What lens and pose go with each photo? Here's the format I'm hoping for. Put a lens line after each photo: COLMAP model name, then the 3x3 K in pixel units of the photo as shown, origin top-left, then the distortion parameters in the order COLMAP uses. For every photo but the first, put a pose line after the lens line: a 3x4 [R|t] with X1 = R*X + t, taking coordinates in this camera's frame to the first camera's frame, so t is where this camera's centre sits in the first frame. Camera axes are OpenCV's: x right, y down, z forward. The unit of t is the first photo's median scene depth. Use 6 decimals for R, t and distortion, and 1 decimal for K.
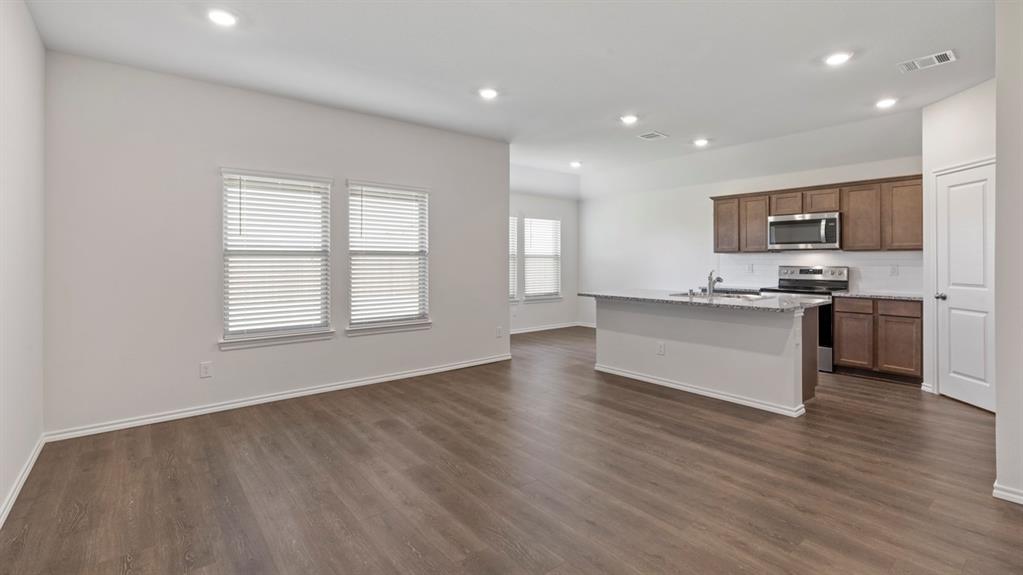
lens RADIAL K [[458.3, 0, 509.9], [0, 458.3, 251.9], [0, 0, 1]] dist [-0.012296, -0.004025]
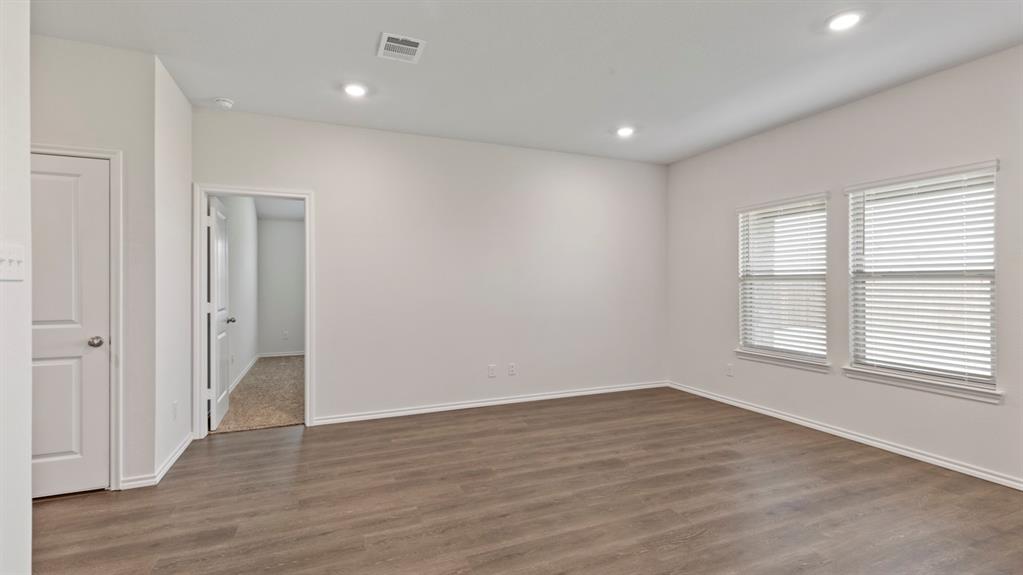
lens RADIAL K [[458.3, 0, 507.2], [0, 458.3, 276.6], [0, 0, 1]] dist [-0.012296, -0.004025]
pose [[-0.286260, -0.018170, -0.957980, 0.642682], [0.009316, 0.999720, -0.021746, 0.017165], [0.958107, -0.015150, -0.286010, 0.683559]]
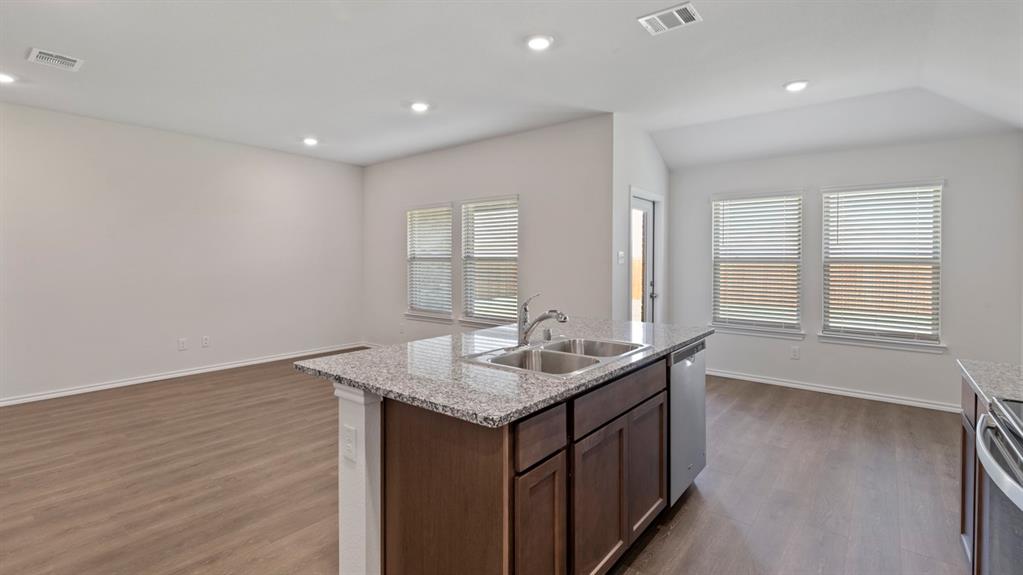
lens RADIAL K [[458.3, 0, 530.2], [0, 458.3, 261.8], [0, 0, 1]] dist [-0.012296, -0.004025]
pose [[0.238629, -0.005875, -0.971093, 0.962049], [0.008811, 0.999954, -0.003885, 0.017462], [0.971071, -0.007630, 0.238670, 0.933231]]
